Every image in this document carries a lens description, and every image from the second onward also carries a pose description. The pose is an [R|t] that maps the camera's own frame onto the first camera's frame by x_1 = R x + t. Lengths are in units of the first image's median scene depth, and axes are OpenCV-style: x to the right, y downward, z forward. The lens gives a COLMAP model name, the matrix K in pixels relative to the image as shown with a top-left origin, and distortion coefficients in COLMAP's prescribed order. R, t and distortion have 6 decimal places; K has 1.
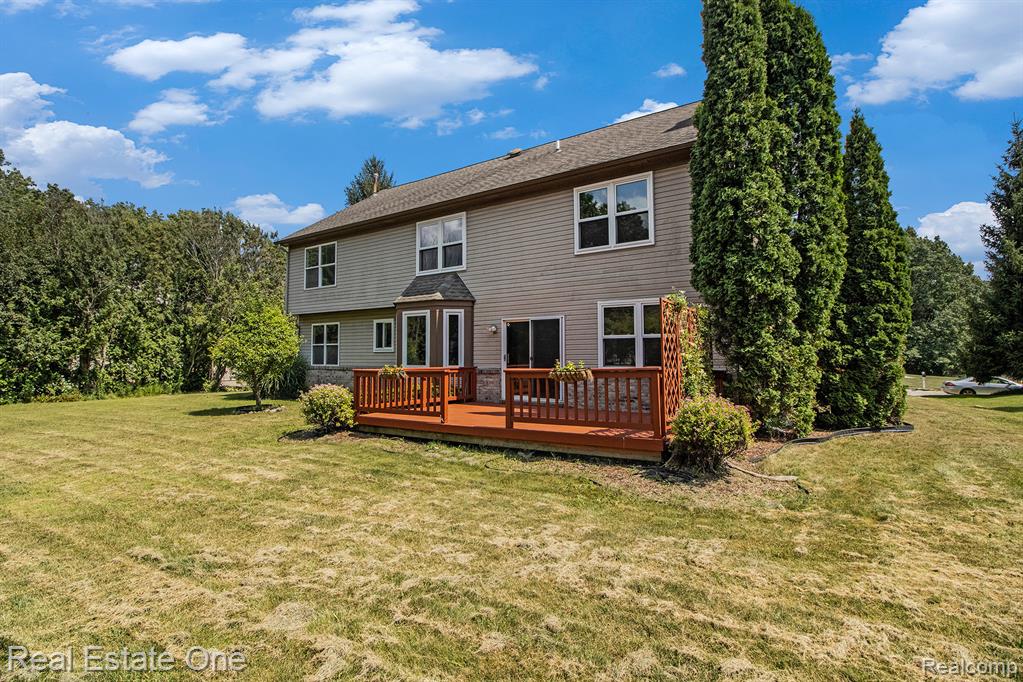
lens RADIAL K [[481.5, 0, 540.4], [0, 481.5, 339.6], [0, 0, 1]] dist [-0.003043, 0.000184]
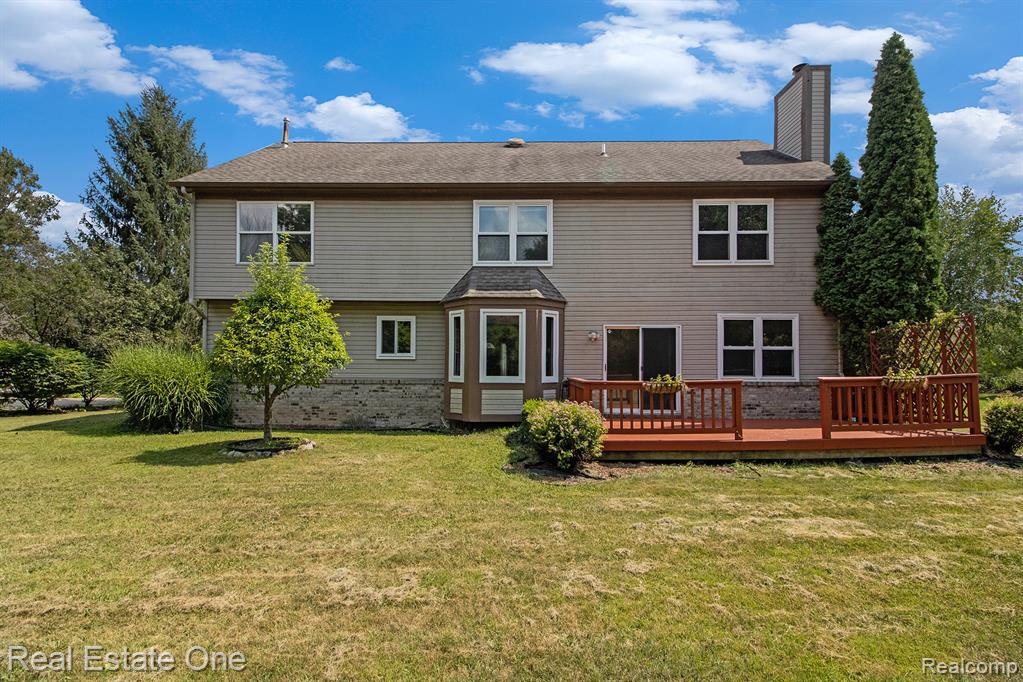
lens RADIAL K [[481.5, 0, 540.4], [0, 481.5, 339.6], [0, 0, 1]] dist [-0.003043, 0.000184]
pose [[0.847708, 0.036622, 0.529197, -0.722684], [-0.022642, 0.999203, -0.032878, 0.019054], [-0.529980, 0.015889, 0.847861, 0.319020]]
